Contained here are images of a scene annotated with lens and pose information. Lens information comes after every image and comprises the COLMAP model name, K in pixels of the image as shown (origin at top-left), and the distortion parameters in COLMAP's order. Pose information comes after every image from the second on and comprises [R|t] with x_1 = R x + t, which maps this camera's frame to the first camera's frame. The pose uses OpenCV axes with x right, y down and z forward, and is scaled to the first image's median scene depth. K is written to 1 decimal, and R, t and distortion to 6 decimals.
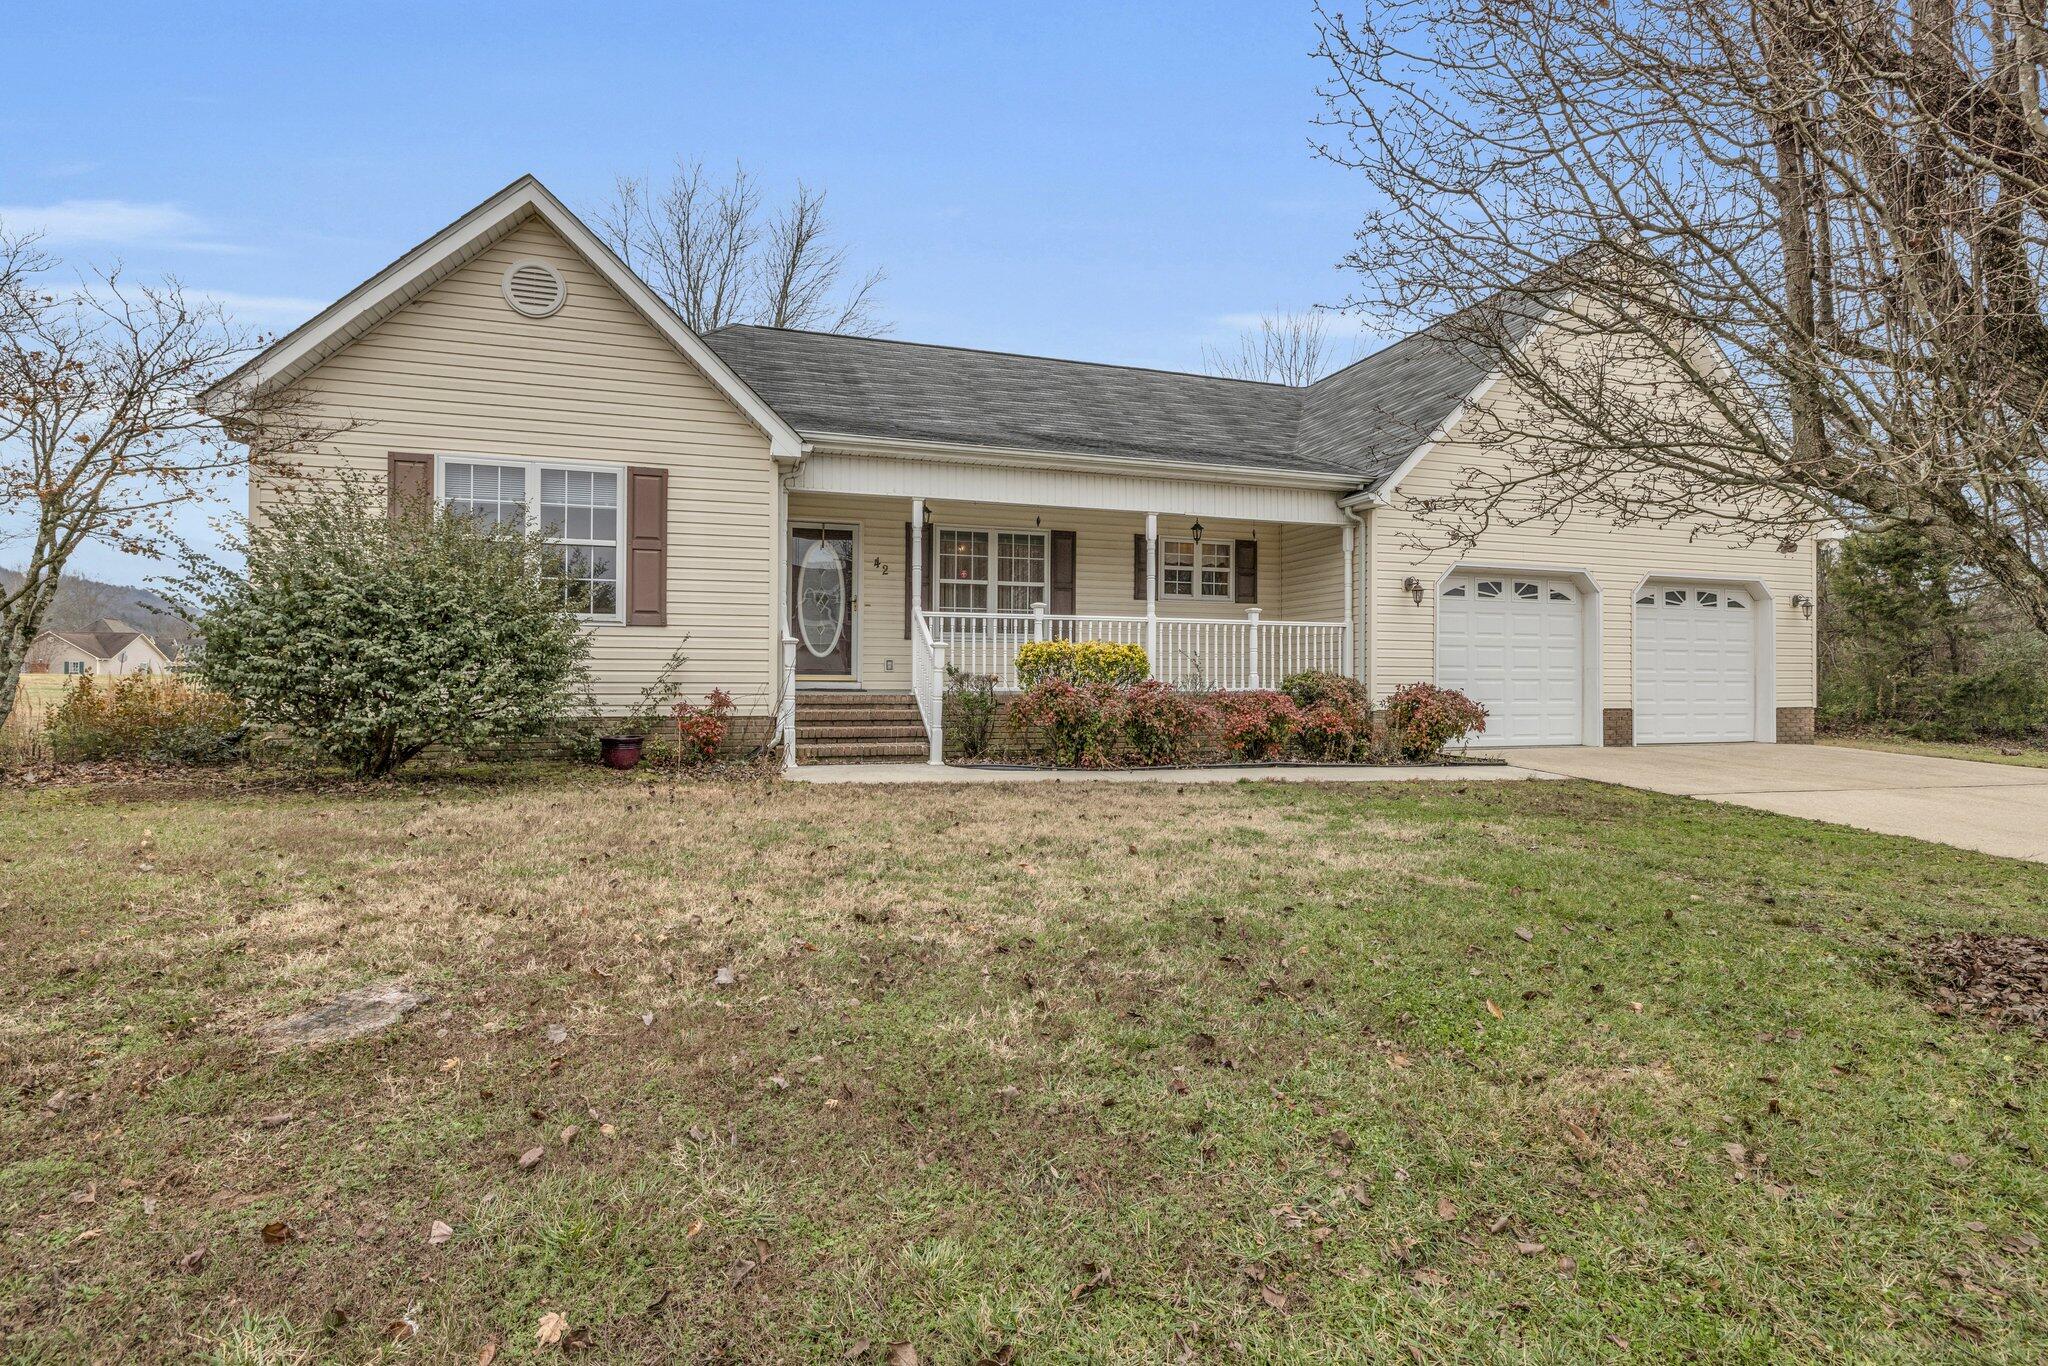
lens RADIAL K [[976.8, 0, 1045.1], [0, 976.8, 674.8], [0, 0, 1]] dist [-0.004030, -0.000434]
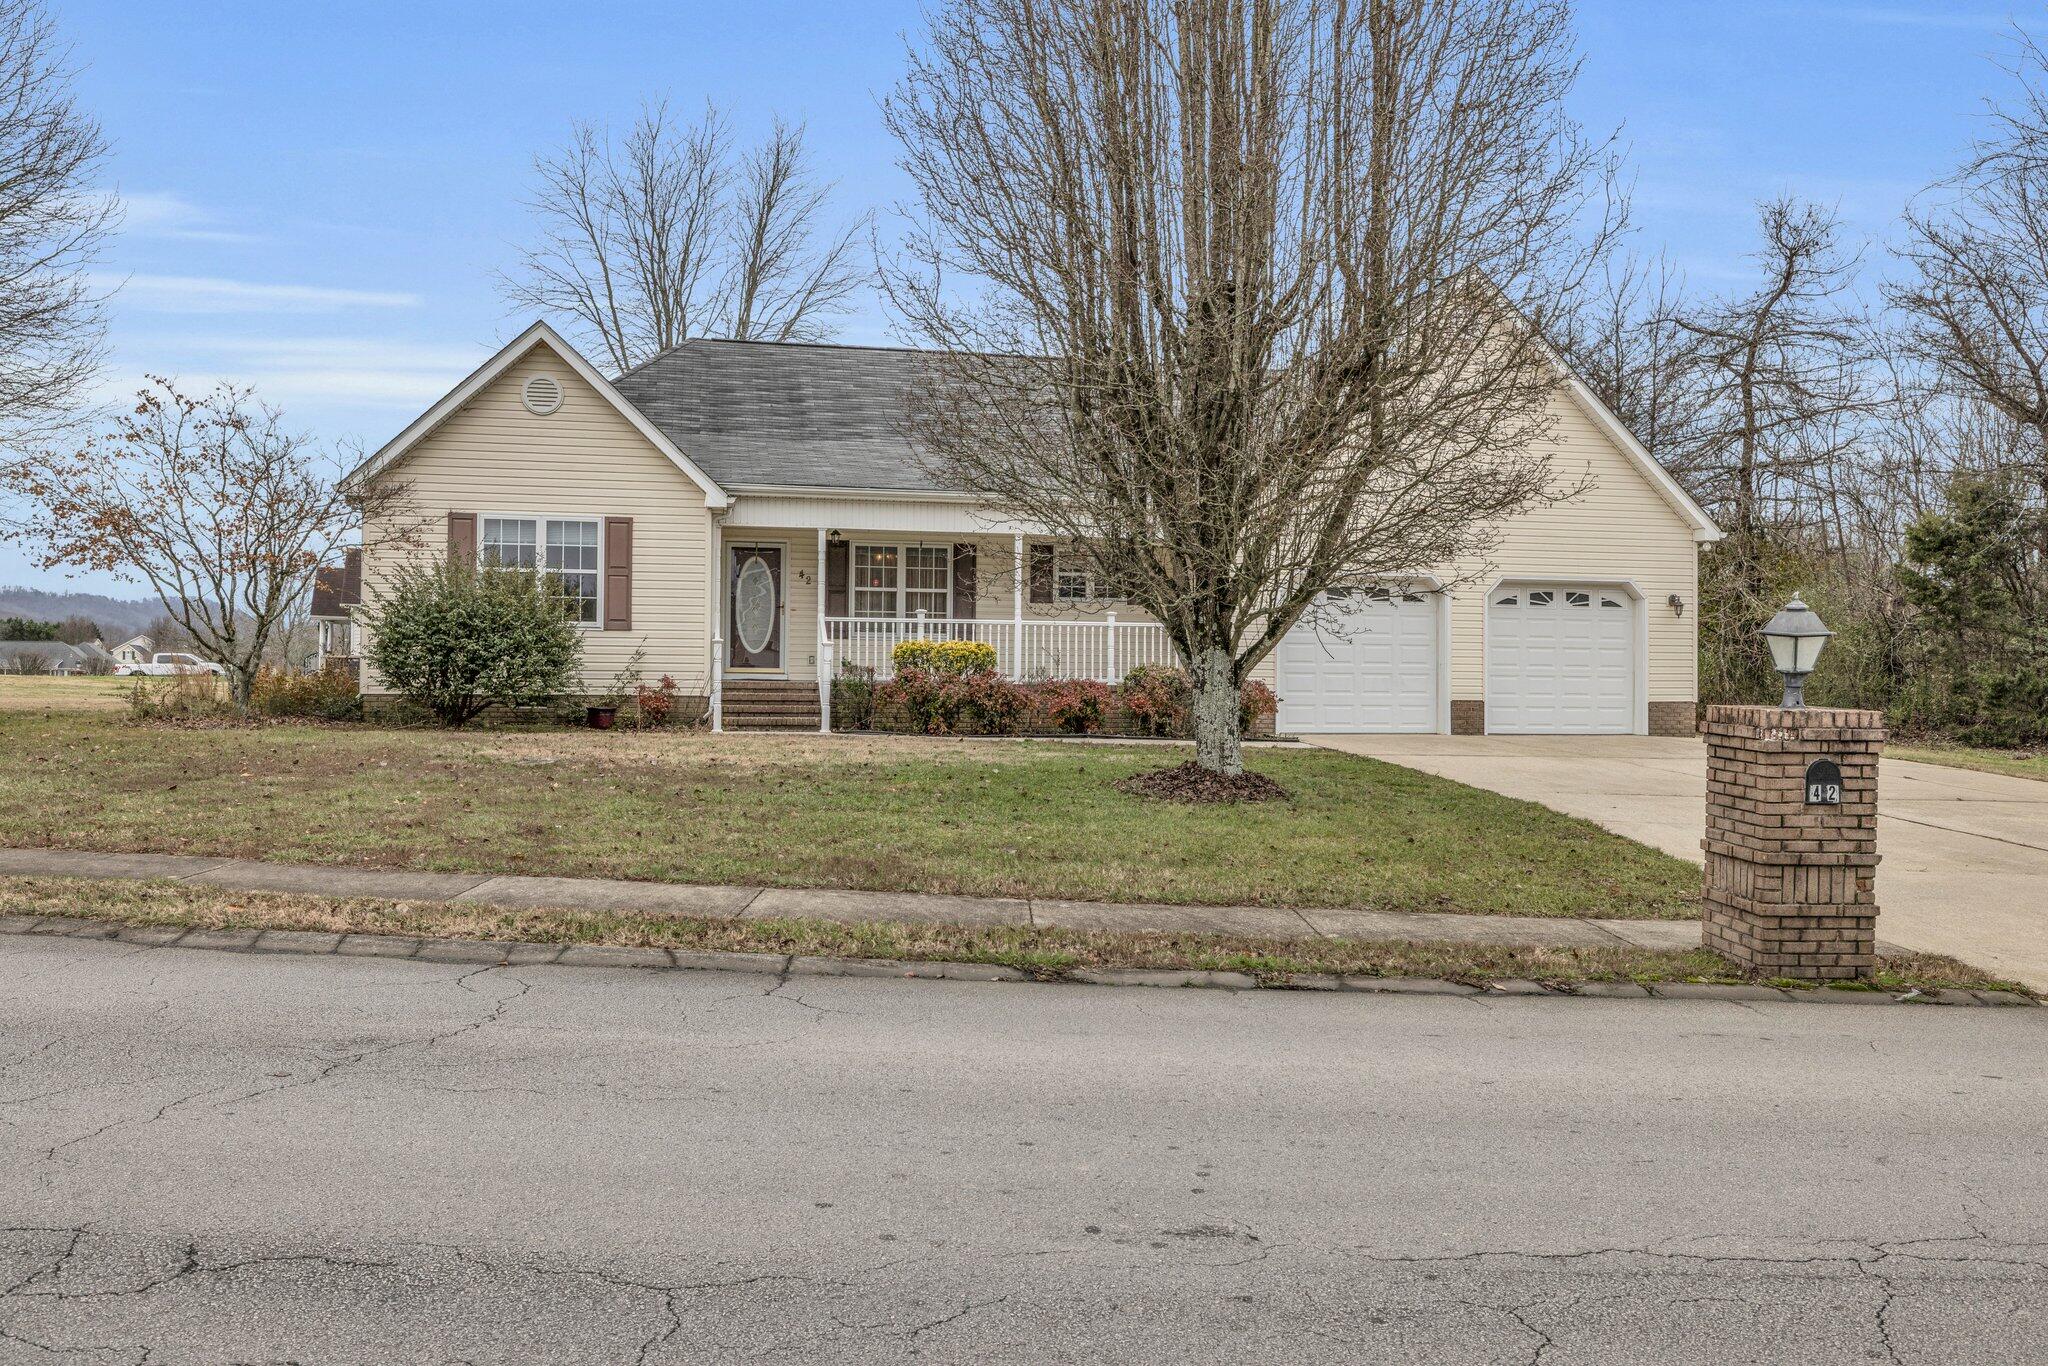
lens RADIAL K [[1472.9, 0, 1024.0], [0, 1472.9, 683.0], [0, 0, 1]] dist [-0.002160, 0.000824]
pose [[0.994477, 0.001355, -0.104946, 0.352349], [-0.001699, 0.999993, -0.003190, 0.028142], [0.104941, 0.003350, 0.994473, -0.931331]]
